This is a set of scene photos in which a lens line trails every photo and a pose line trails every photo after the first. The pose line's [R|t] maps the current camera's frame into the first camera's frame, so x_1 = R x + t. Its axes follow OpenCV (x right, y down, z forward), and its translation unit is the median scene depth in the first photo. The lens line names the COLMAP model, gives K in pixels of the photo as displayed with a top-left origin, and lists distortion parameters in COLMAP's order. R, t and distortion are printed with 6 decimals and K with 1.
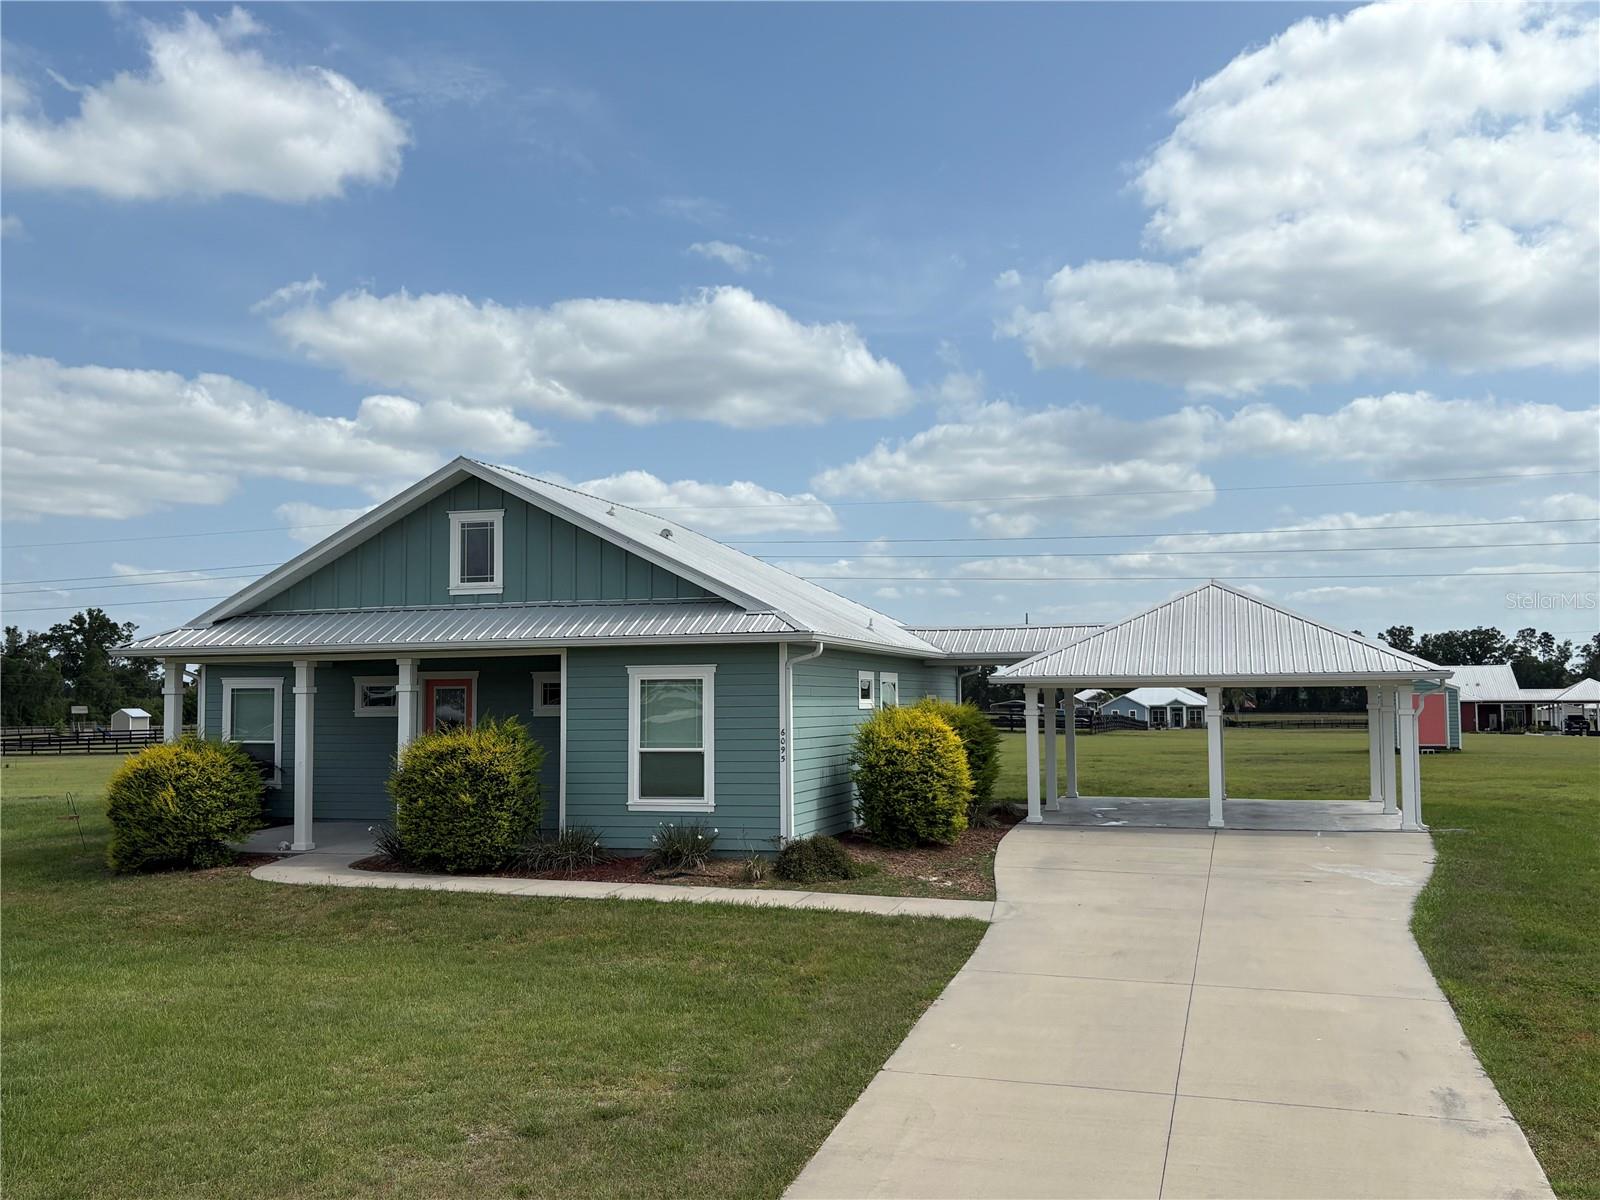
lens RADIAL K [[1468.4, 0, 799.2], [0, 1468.4, 593.2], [0, 0, 1]] dist [0.022164, 0.000000]
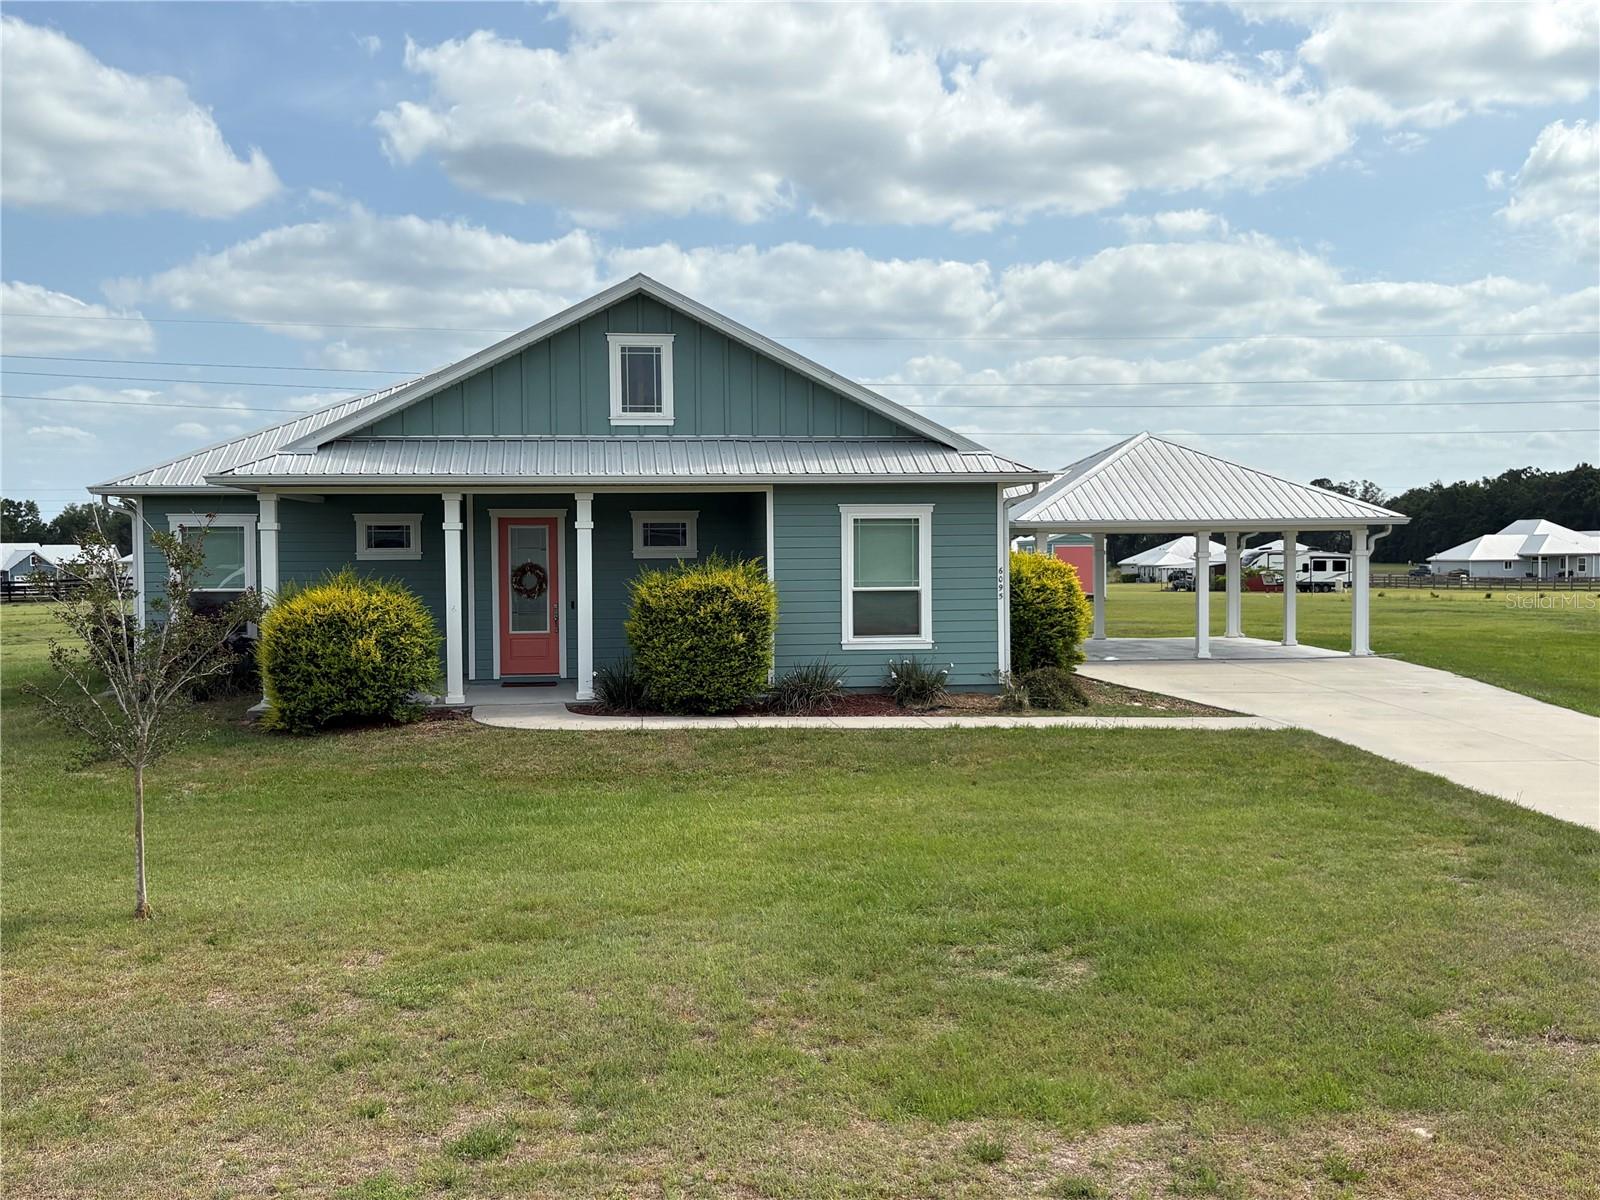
lens RADIAL K [[1630.4, 0, 795.5], [0, 1630.4, 607.4], [0, 0, 1]] dist [0.135025, 0.000000]
pose [[0.919380, -0.011487, 0.393203, -0.566583], [-0.028710, 0.994948, 0.096196, 0.013744], [-0.392321, -0.099730, 0.914406, 0.005448]]
